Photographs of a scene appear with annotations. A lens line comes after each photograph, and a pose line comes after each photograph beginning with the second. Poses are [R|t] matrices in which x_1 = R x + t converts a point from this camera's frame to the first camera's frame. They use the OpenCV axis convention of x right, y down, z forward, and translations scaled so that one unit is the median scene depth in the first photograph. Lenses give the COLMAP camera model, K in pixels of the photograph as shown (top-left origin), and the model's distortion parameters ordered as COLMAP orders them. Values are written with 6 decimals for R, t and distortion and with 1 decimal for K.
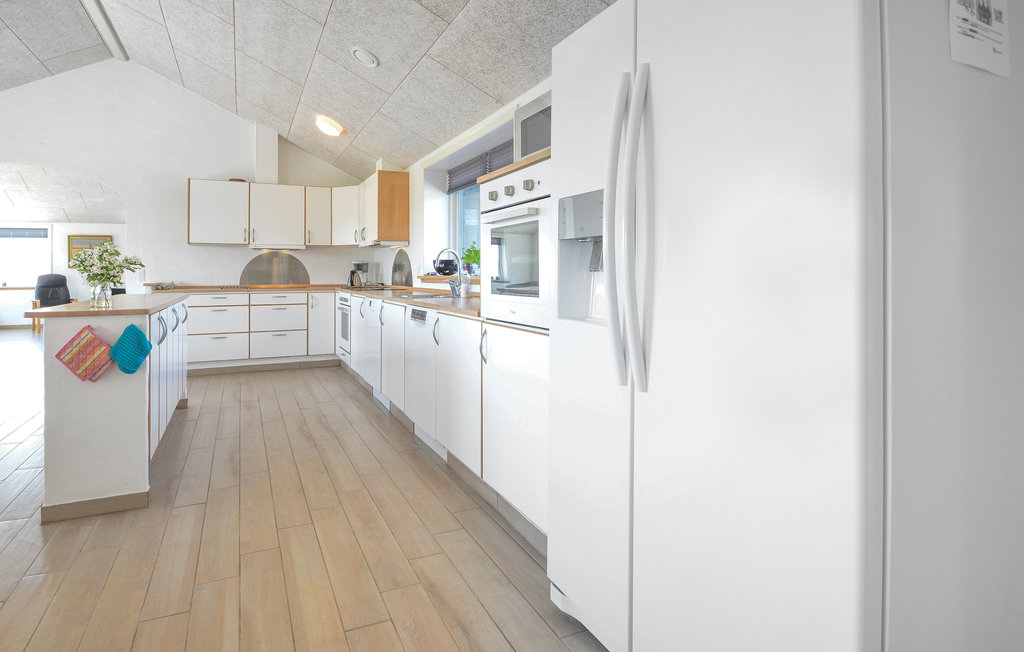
lens RADIAL K [[539.3, 0, 509.8], [0, 539.3, 267.5], [0, 0, 1]] dist [-0.001391, -0.000766]
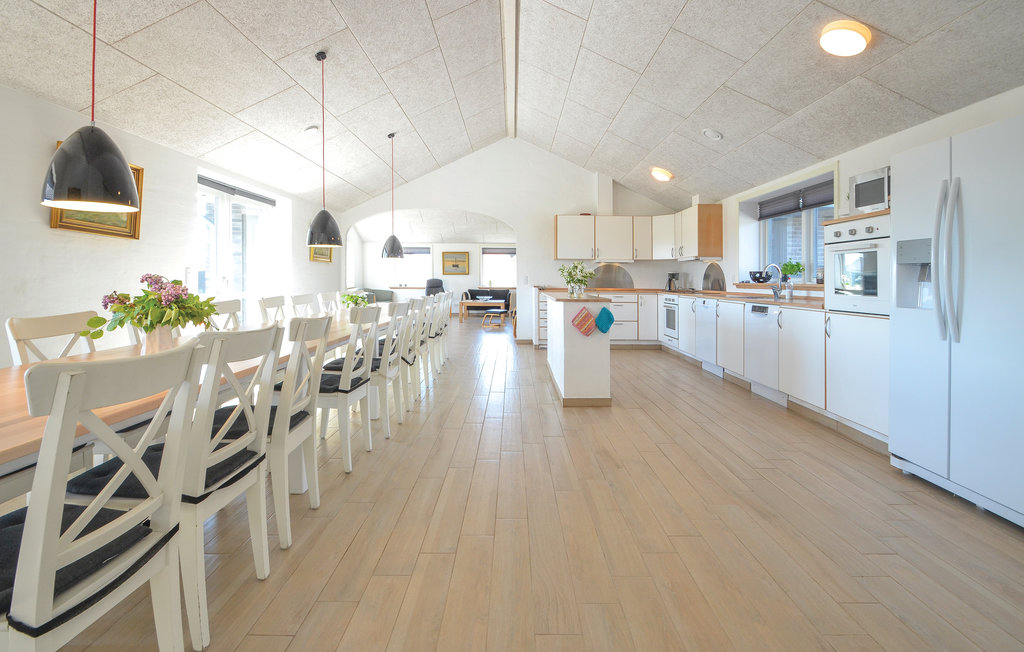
lens RADIAL K [[508.4, 0, 515.1], [0, 508.4, 276.6], [0, 0, 1]] dist [-0.003120, -0.002129]
pose [[0.898168, 0.007752, -0.439584, -0.102368], [-0.006569, 0.999970, 0.004212, -0.002525], [0.439603, -0.000895, 0.898191, -0.358852]]
